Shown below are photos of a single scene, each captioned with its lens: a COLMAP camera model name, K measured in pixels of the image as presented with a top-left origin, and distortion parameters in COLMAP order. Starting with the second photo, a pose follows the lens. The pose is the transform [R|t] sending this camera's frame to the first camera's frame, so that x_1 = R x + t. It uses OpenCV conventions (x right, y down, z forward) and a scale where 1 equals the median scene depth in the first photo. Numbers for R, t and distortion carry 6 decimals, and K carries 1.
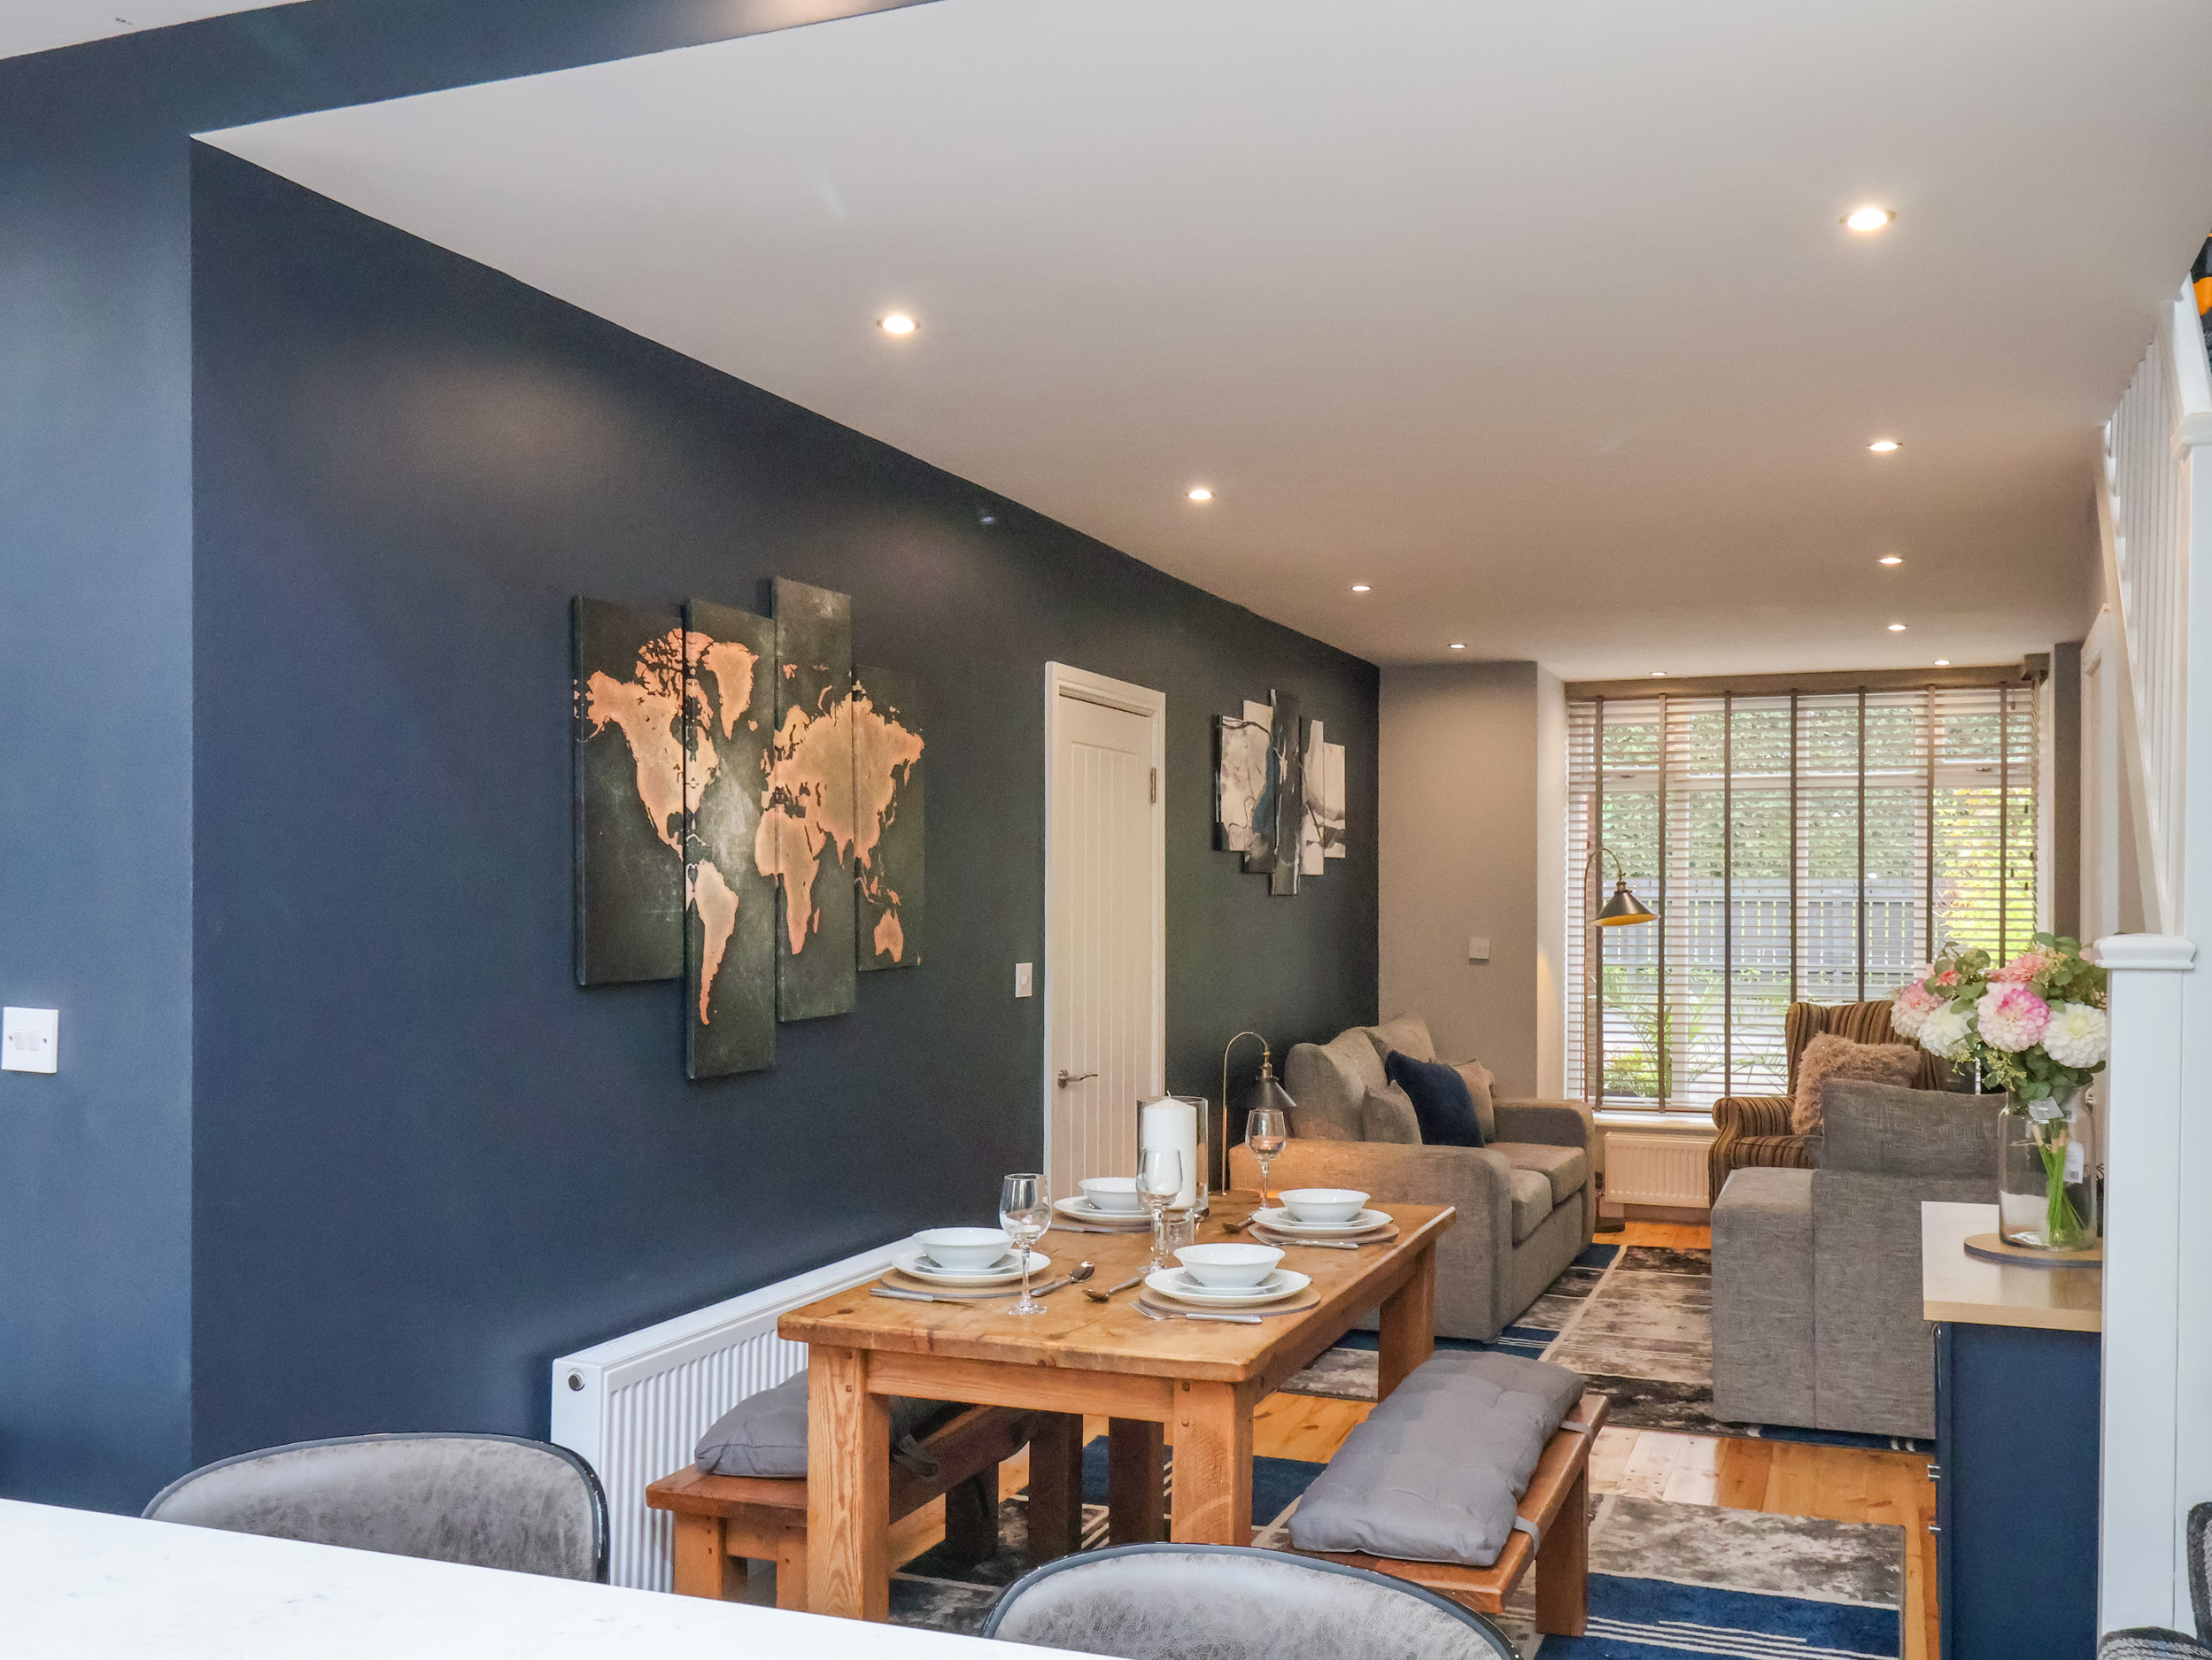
lens RADIAL K [[2019.7, 0, 1125.4], [0, 2019.7, 897.0], [0, 0, 1]] dist [0.014975, -0.004192]
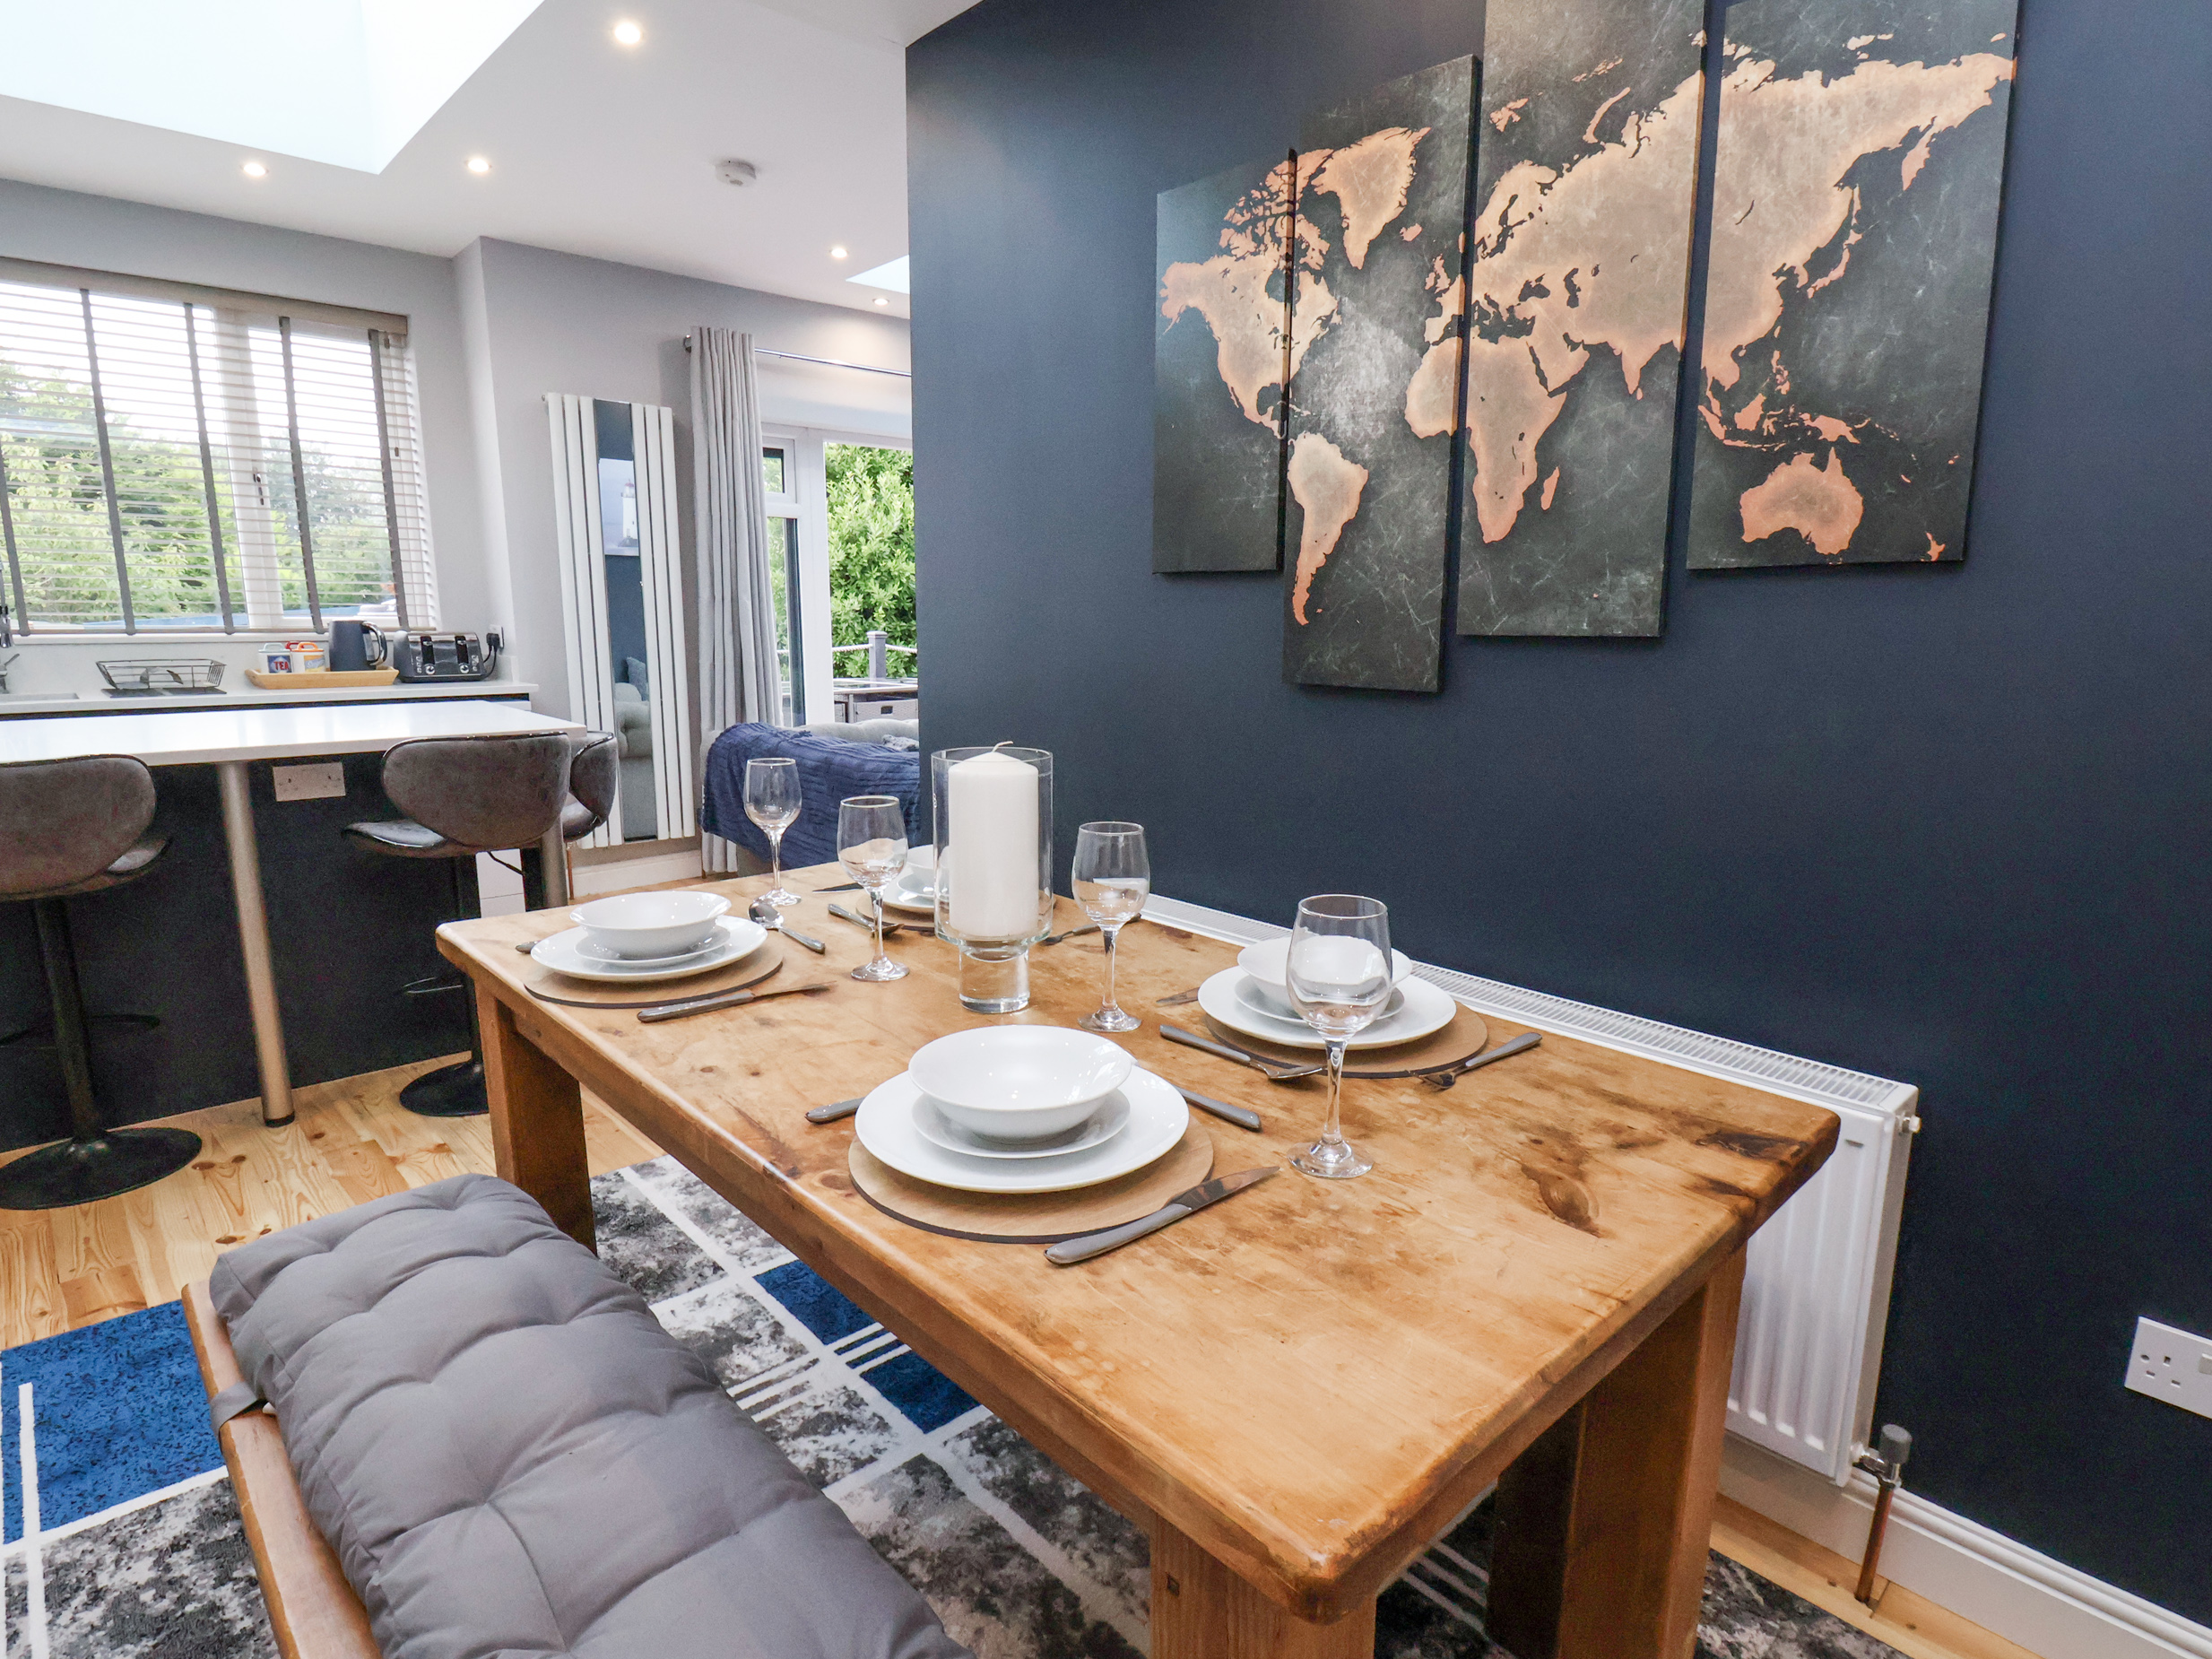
lens RADIAL K [[1180.4, 0, 1114.6], [0, 1180.4, 843.2], [0, 0, 1]] dist [0.000612, -0.014546]
pose [[-0.441335, 0.169627, -0.881164, 0.273333], [-0.007083, 0.981282, 0.192448, 0.051818], [0.897315, 0.091175, -0.431872, 1.032824]]
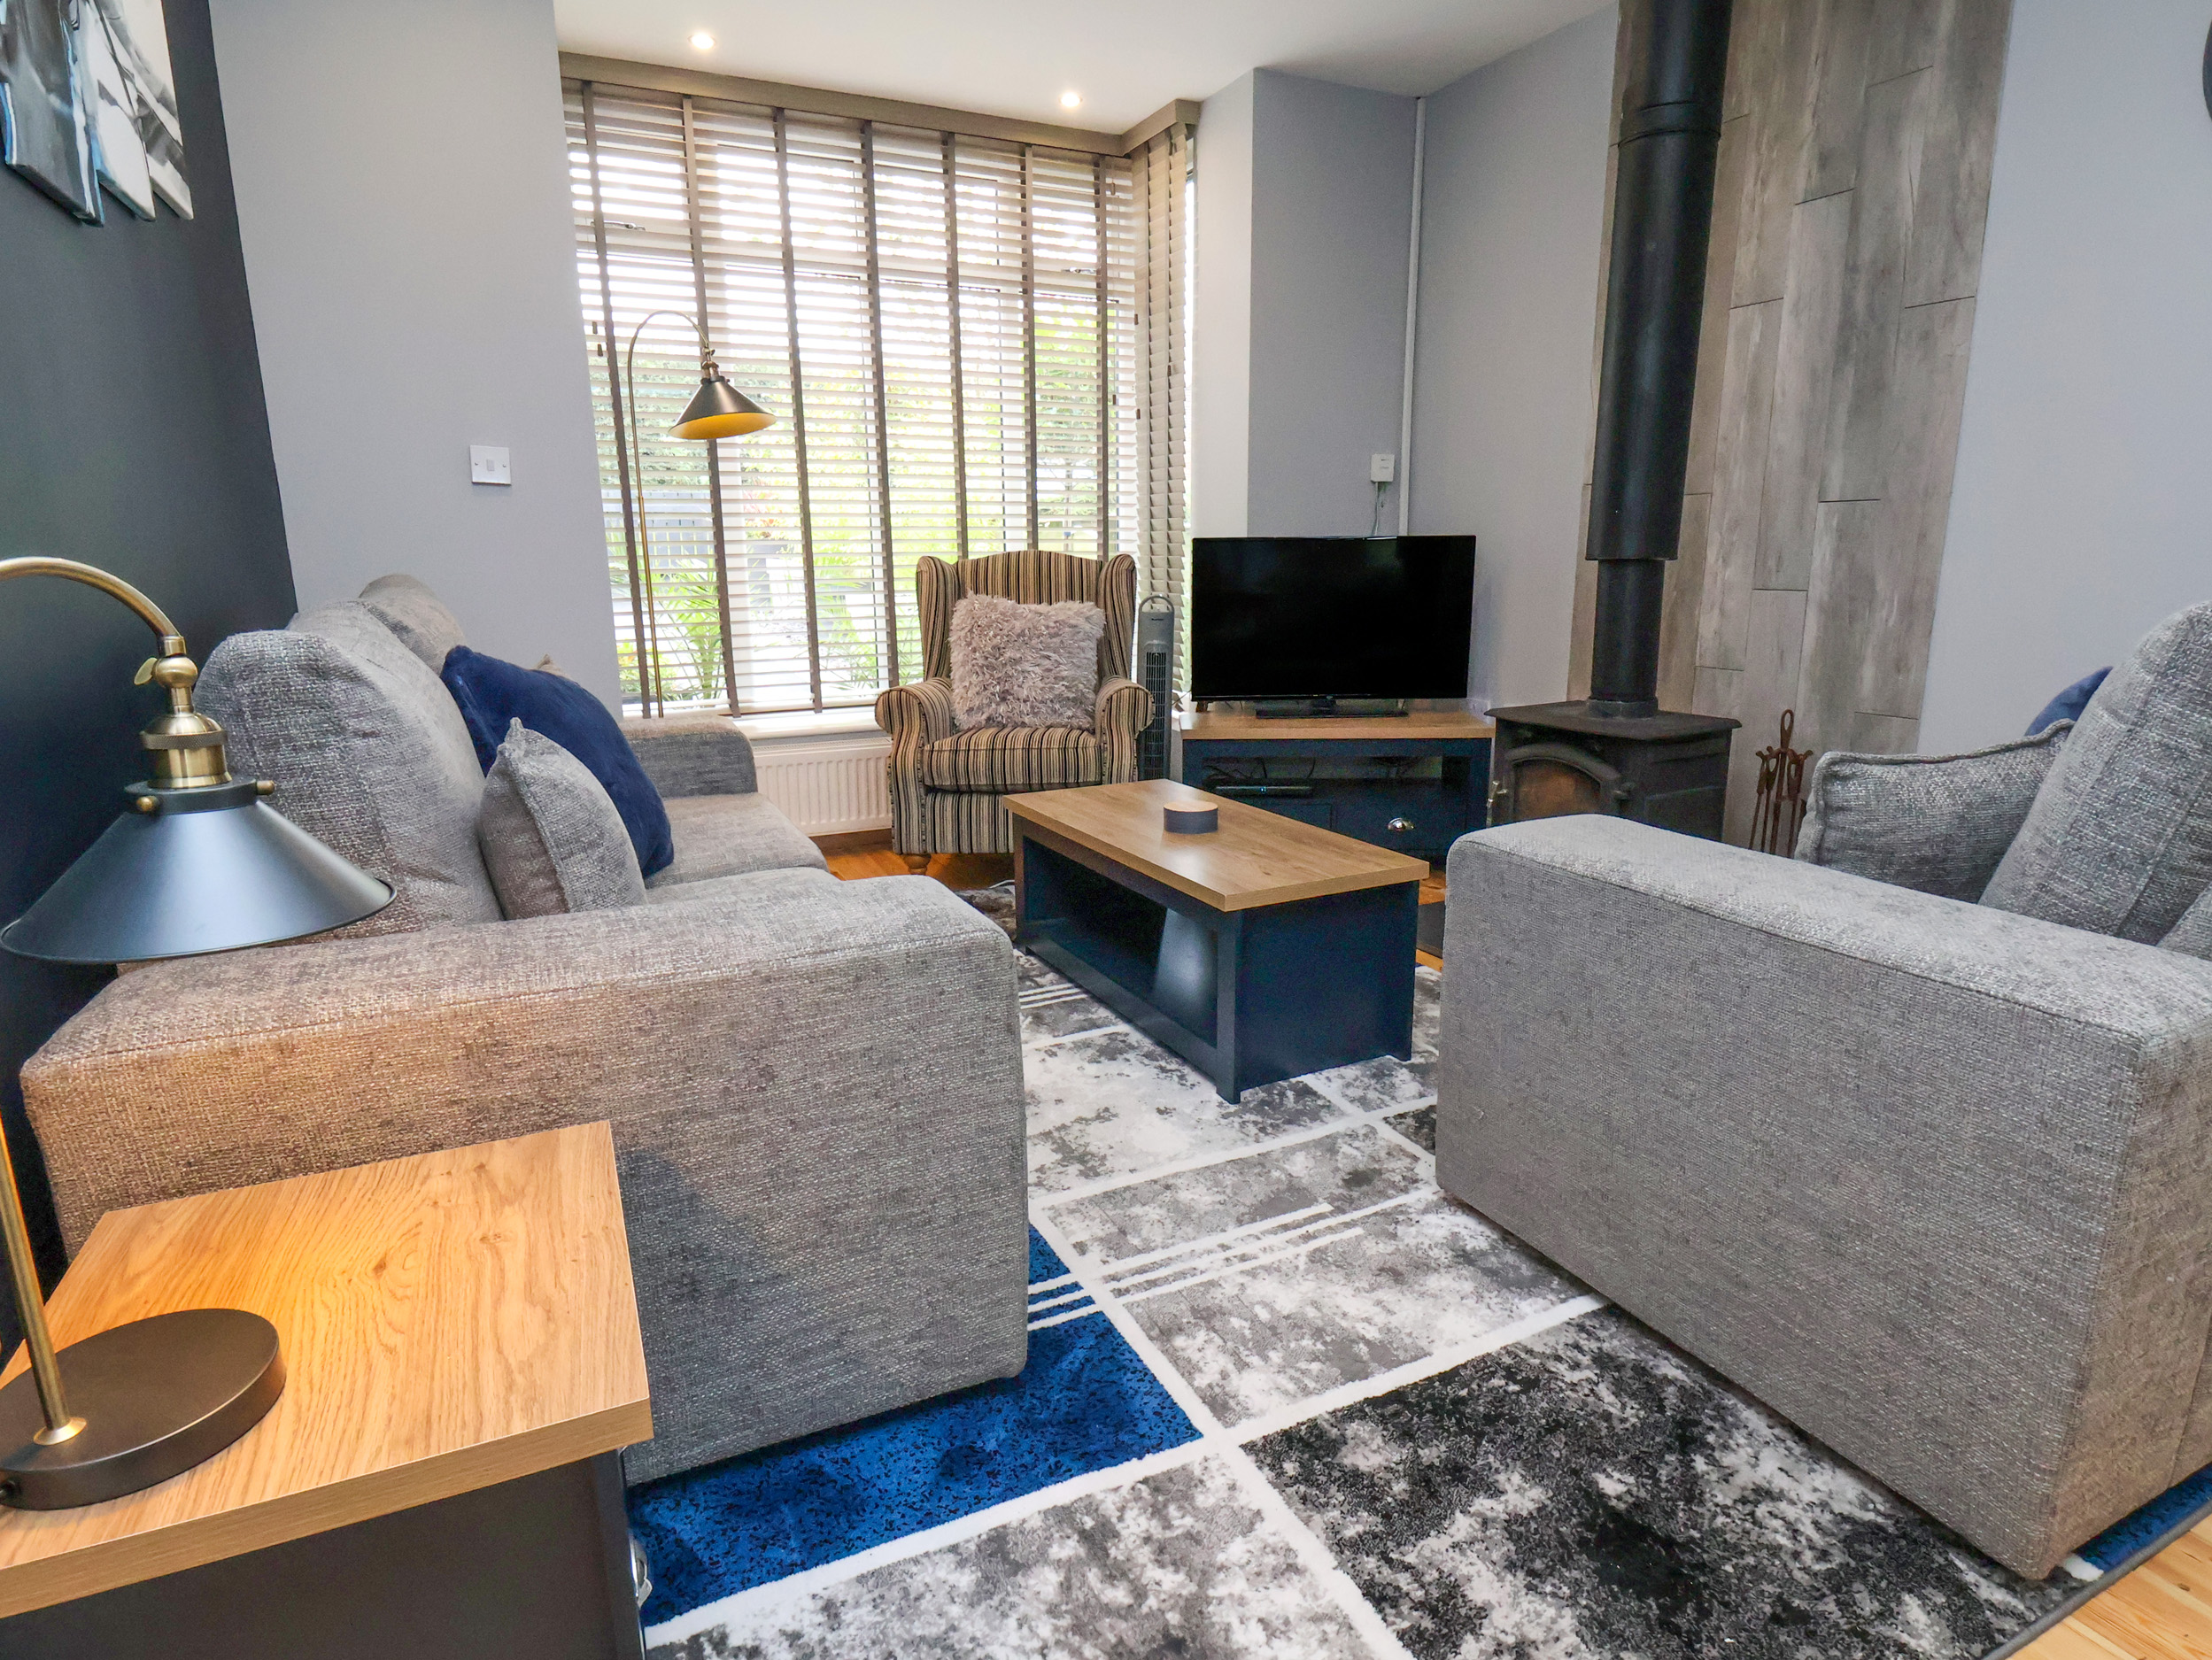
lens RADIAL K [[1211.8, 0, 1116.8], [0, 1211.8, 840.1], [0, 0, 1]] dist [0.010173, -0.017936]
pose [[0.674671, -0.176602, 0.716680, 0.067625], [0.005836, 0.972202, 0.234073, 0.101436], [-0.738095, -0.153740, 0.656947, 1.286810]]
